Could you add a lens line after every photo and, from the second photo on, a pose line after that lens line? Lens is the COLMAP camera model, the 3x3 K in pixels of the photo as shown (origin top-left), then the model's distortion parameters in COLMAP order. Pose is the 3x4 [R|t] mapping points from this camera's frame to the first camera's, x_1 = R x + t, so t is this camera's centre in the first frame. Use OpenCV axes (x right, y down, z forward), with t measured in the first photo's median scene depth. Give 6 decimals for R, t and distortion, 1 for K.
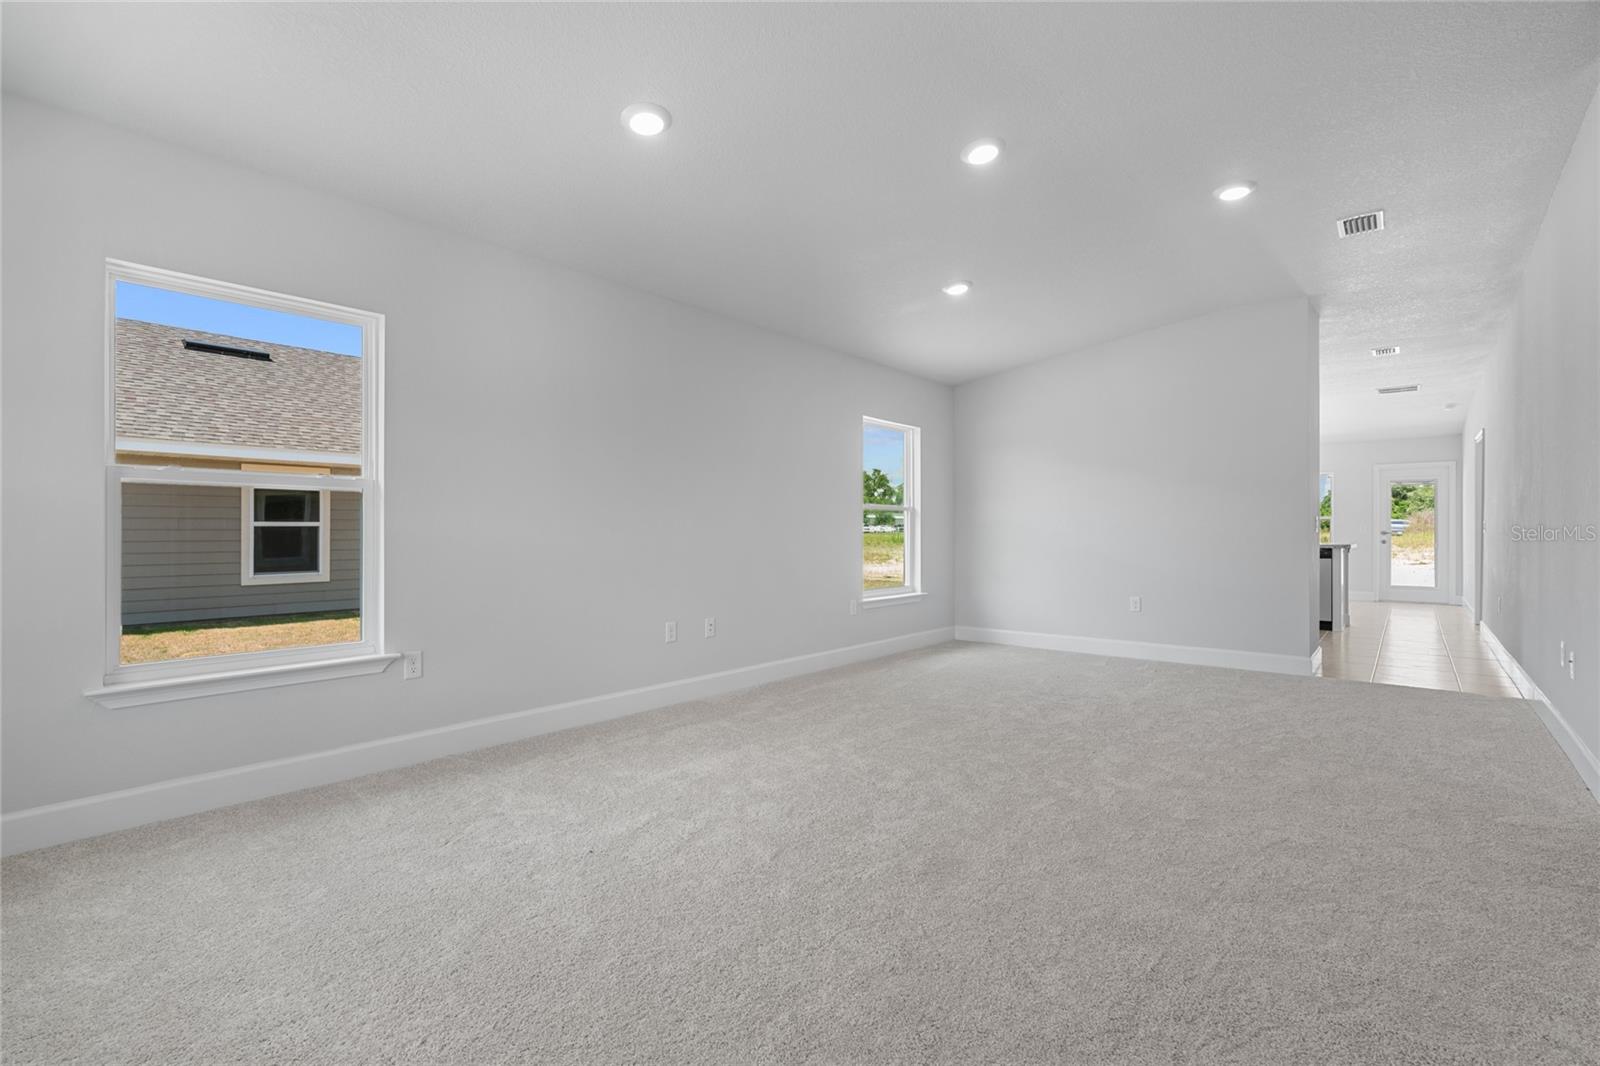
lens RADIAL K [[728.3, 0, 791.0], [0, 728.3, 532.6], [0, 0, 1]] dist [-0.001504, 0.000784]
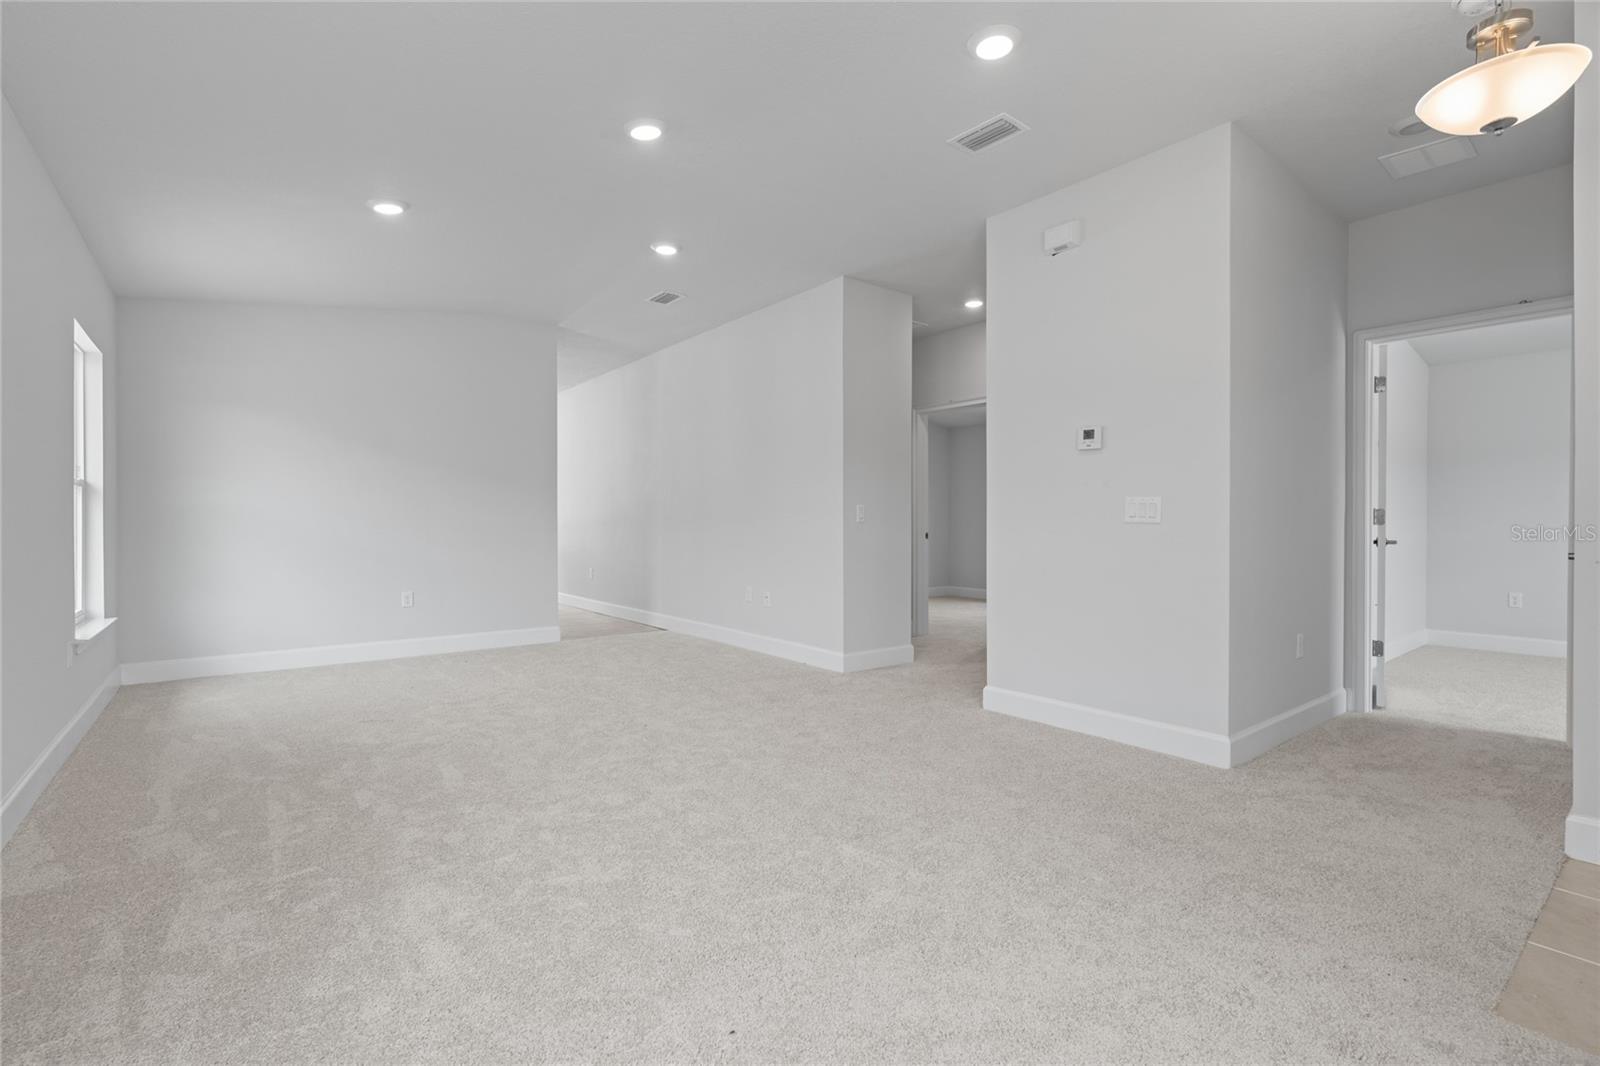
lens RADIAL K [[724.9, 0, 802.1], [0, 724.9, 528.6], [0, 0, 1]] dist [-0.001213, 0.000336]
pose [[0.192937, -0.006220, 0.981191, -0.316648], [-0.001274, 0.999977, 0.006590, 0.000442], [-0.981210, -0.002521, 0.192925, 0.298224]]
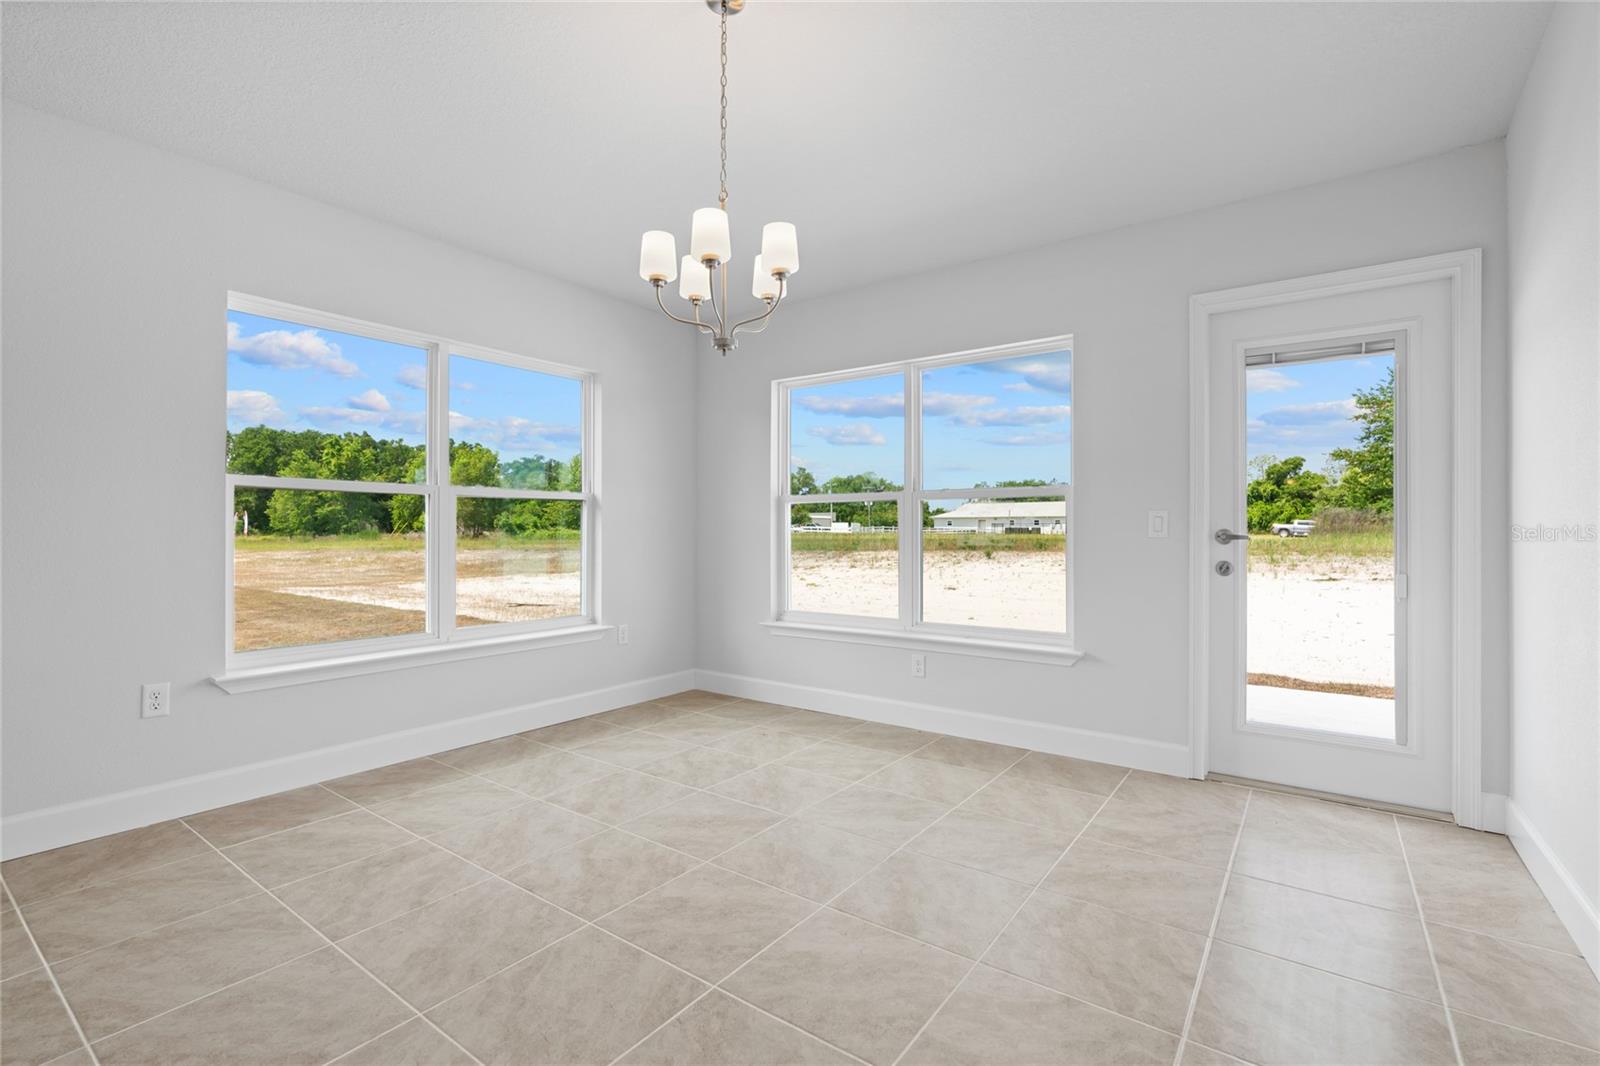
lens RADIAL K [[716.7, 0, 800.0], [0, 716.7, 533.0], [0, 0, 1]] dist [-0.011868, -0.000111]
pose [[0.996964, 0.001894, 0.077840, 0.300533], [-0.001906, 0.999998, 0.000076, -0.000337], [-0.077840, -0.000224, 0.996966, 0.352230]]
